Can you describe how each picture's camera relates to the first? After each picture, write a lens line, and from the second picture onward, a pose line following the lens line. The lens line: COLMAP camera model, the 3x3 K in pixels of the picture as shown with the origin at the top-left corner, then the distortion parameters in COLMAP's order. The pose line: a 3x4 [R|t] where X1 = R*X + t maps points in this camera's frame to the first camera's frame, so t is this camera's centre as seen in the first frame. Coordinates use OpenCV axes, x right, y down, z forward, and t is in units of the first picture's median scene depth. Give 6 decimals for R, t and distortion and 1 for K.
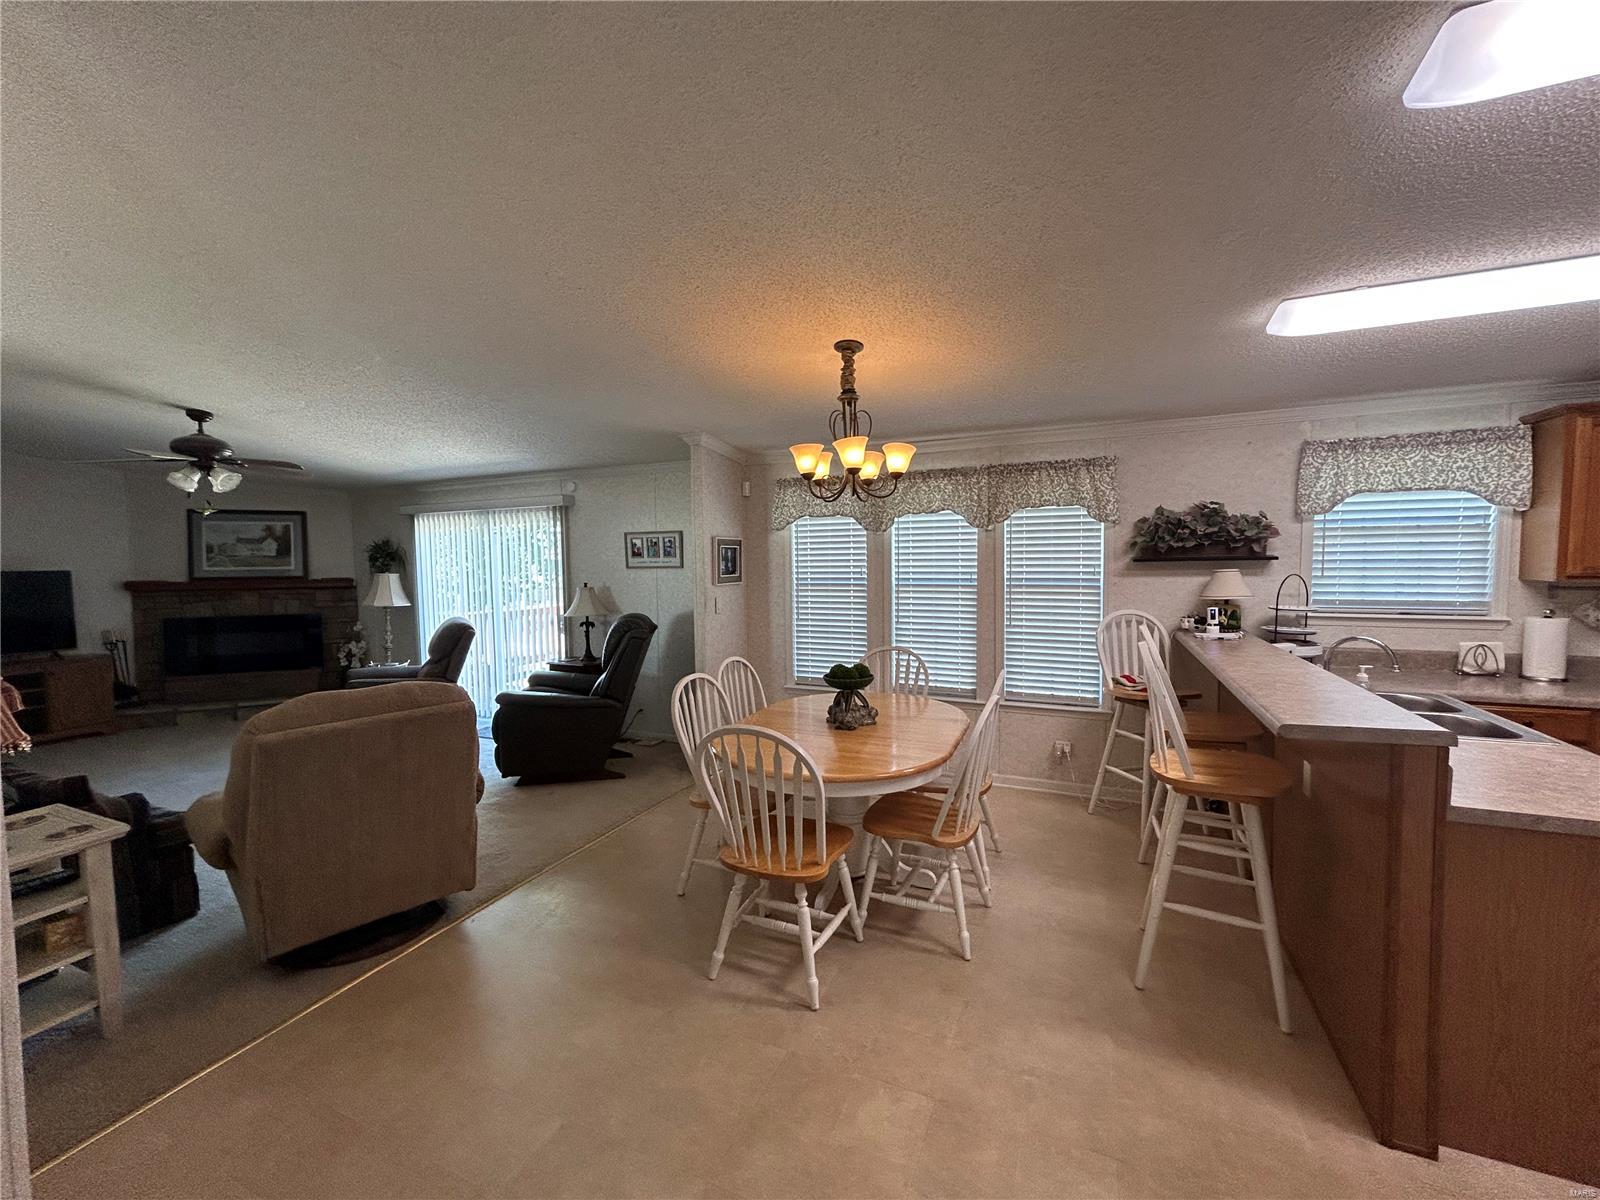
lens RADIAL K [[642.9, 0, 804.1], [0, 642.9, 600.3], [0, 0, 1]] dist [-0.003655, -0.000600]
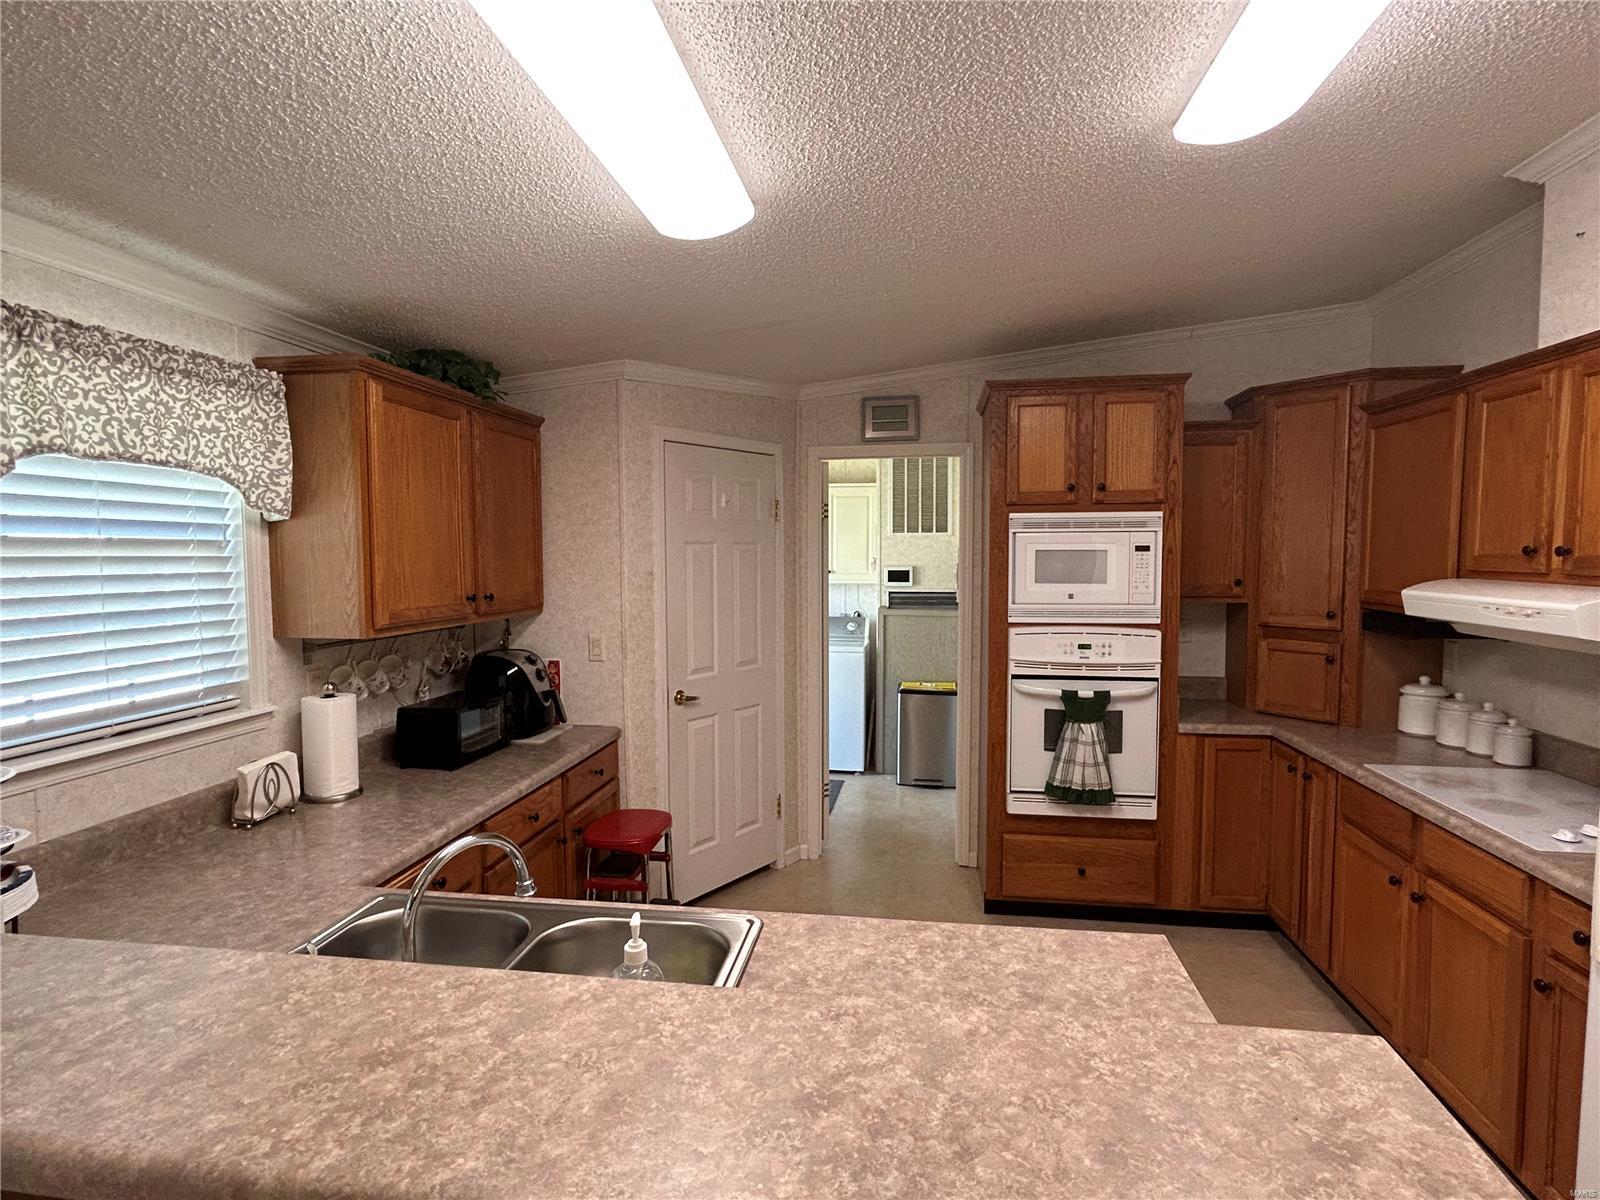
lens RADIAL K [[802.6, 0, 798.8], [0, 802.6, 599.2], [0, 0, 1]] dist [-0.005471, -0.000530]
pose [[-0.262864, -0.041144, 0.963955, 0.239340], [0.074981, 0.995198, 0.062924, -0.065154], [-0.961915, 0.088819, -0.258516, 0.603623]]
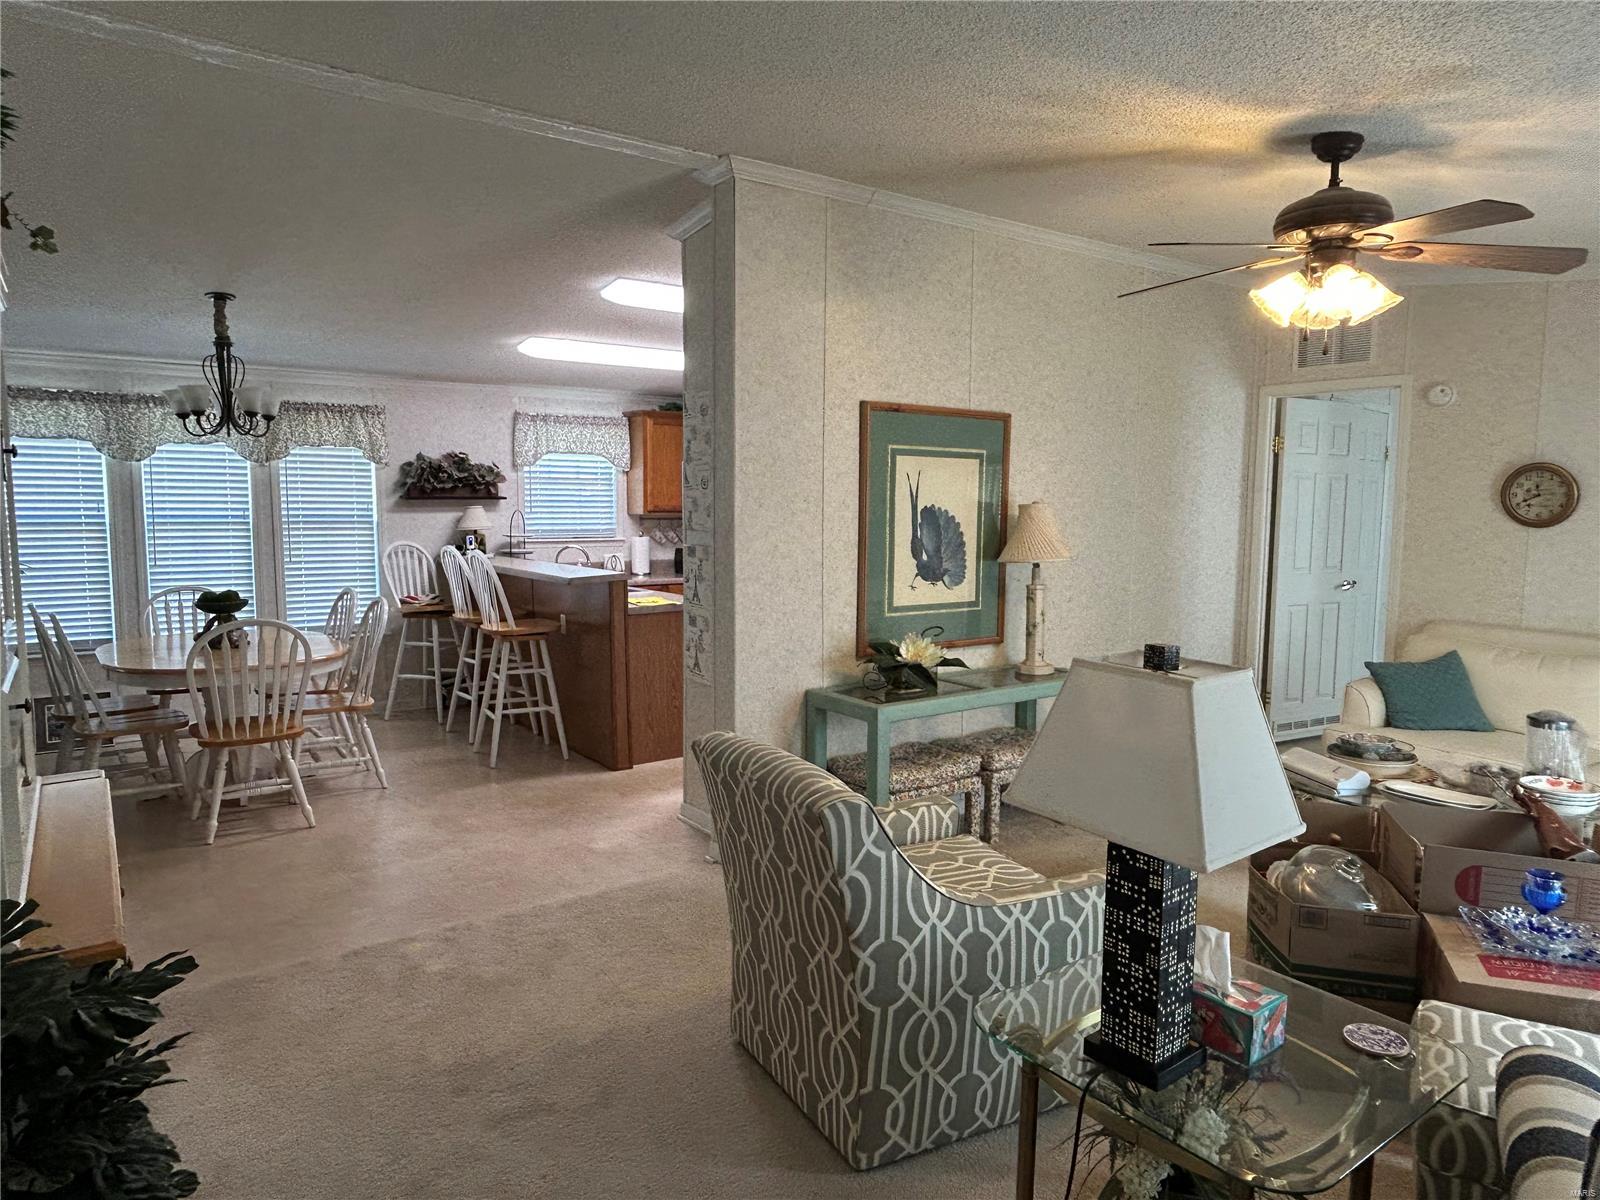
lens RADIAL K [[1018.6, 0, 803.8], [0, 1018.6, 602.4], [0, 0, 1]] dist [0.011989, 0.001861]
pose [[0.500215, -0.070529, 0.863024, -0.723392], [0.044746, 0.997451, 0.055579, 0.054911], [-0.864745, 0.010815, 0.502096, -0.543522]]
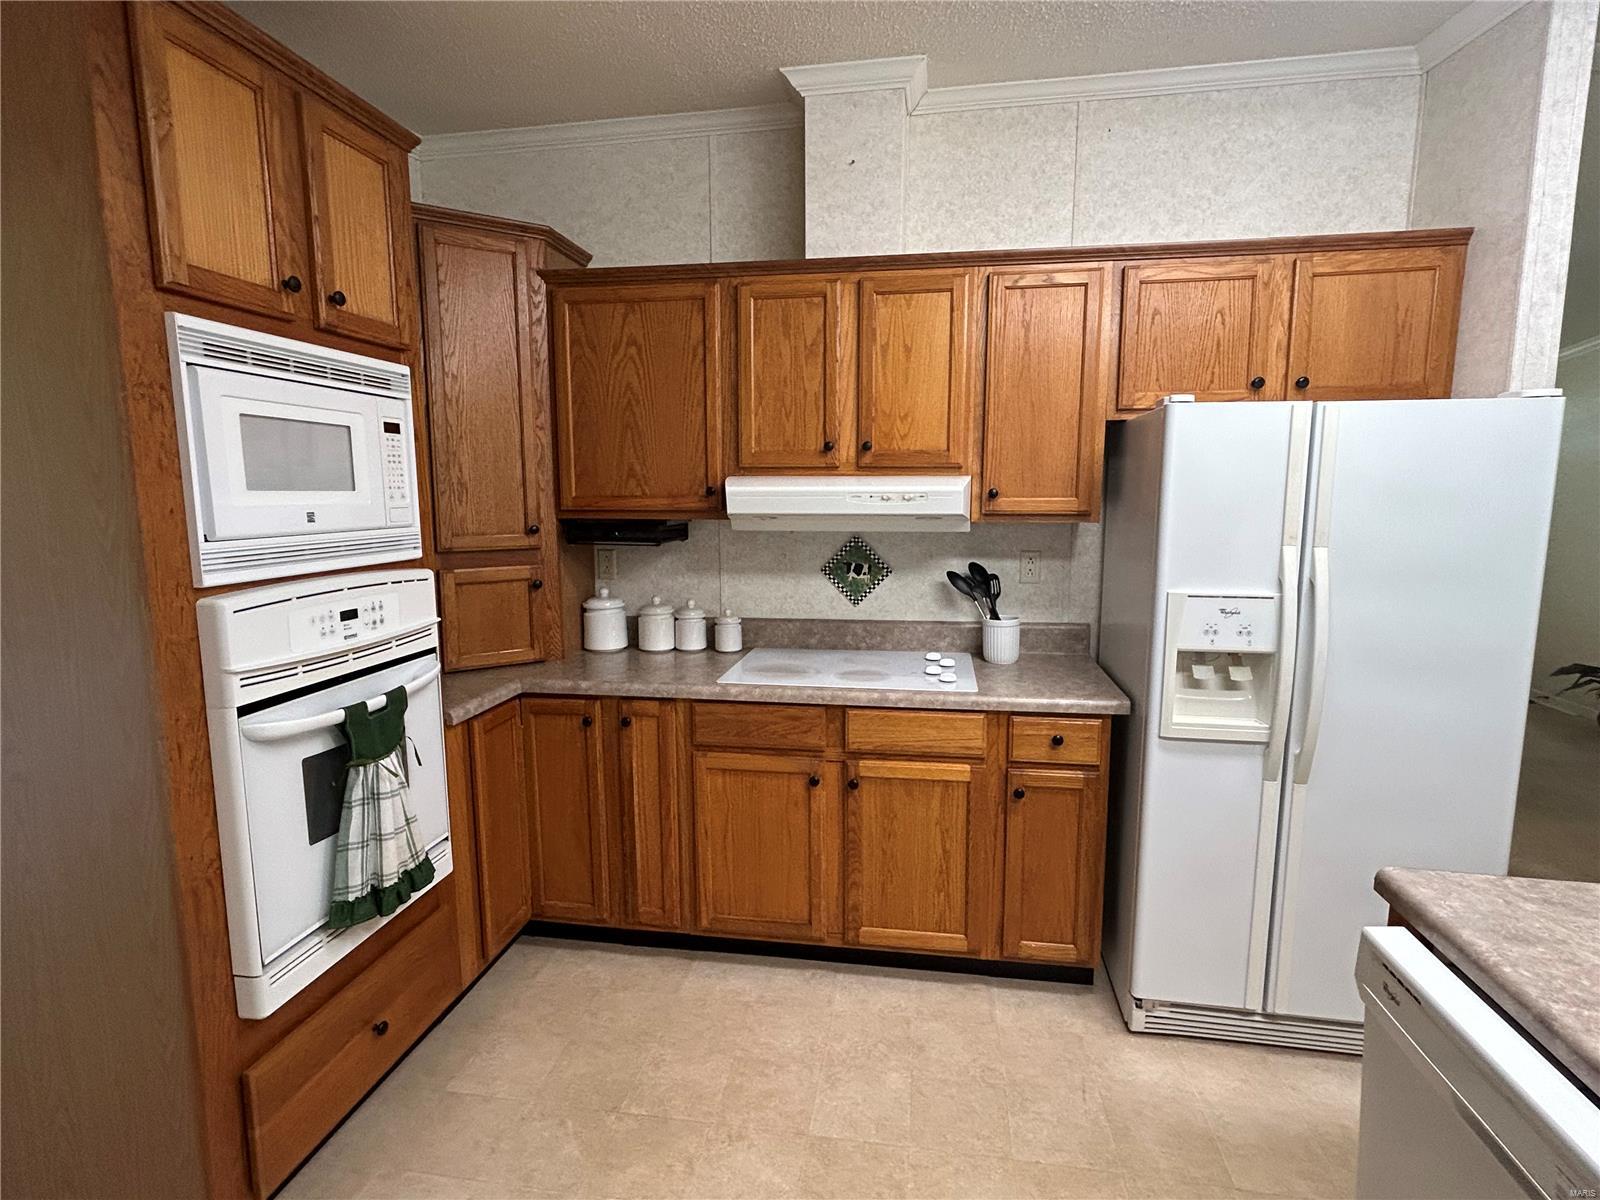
lens RADIAL K [[802.6, 0, 801.2], [0, 802.6, 598.3], [0, 0, 1]] dist [-0.005471, -0.000530]
pose [[-0.967212, 0.053612, -0.248249, 0.856023], [0.002257, 0.979241, 0.202686, -0.034429], [0.253962, 0.195480, -0.947254, 0.566888]]
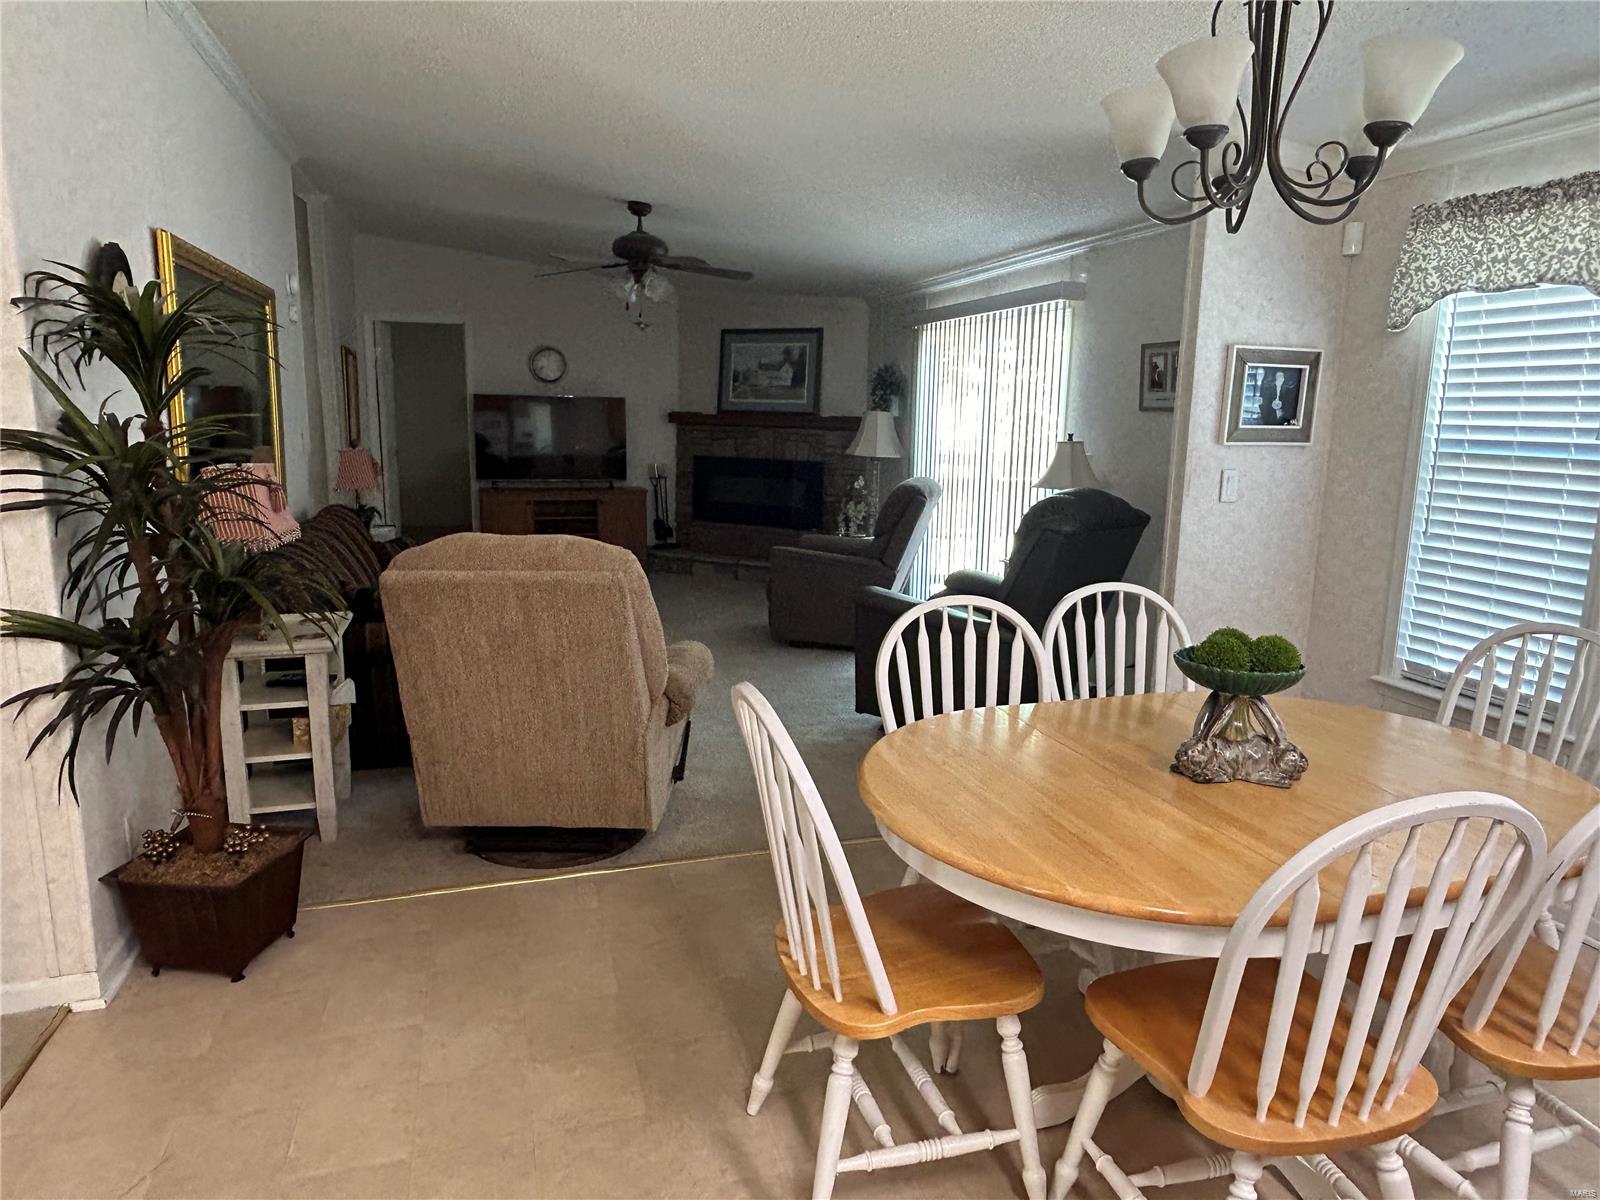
lens RADIAL K [[1018.6, 0, 800.8], [0, 1018.6, 592.5], [0, 0, 1]] dist [0.011989, 0.001861]
pose [[0.653720, 0.159053, -0.739833, 0.297496], [-0.075223, 0.986478, 0.145611, -0.001220], [0.752989, -0.039536, 0.656845, 0.279364]]
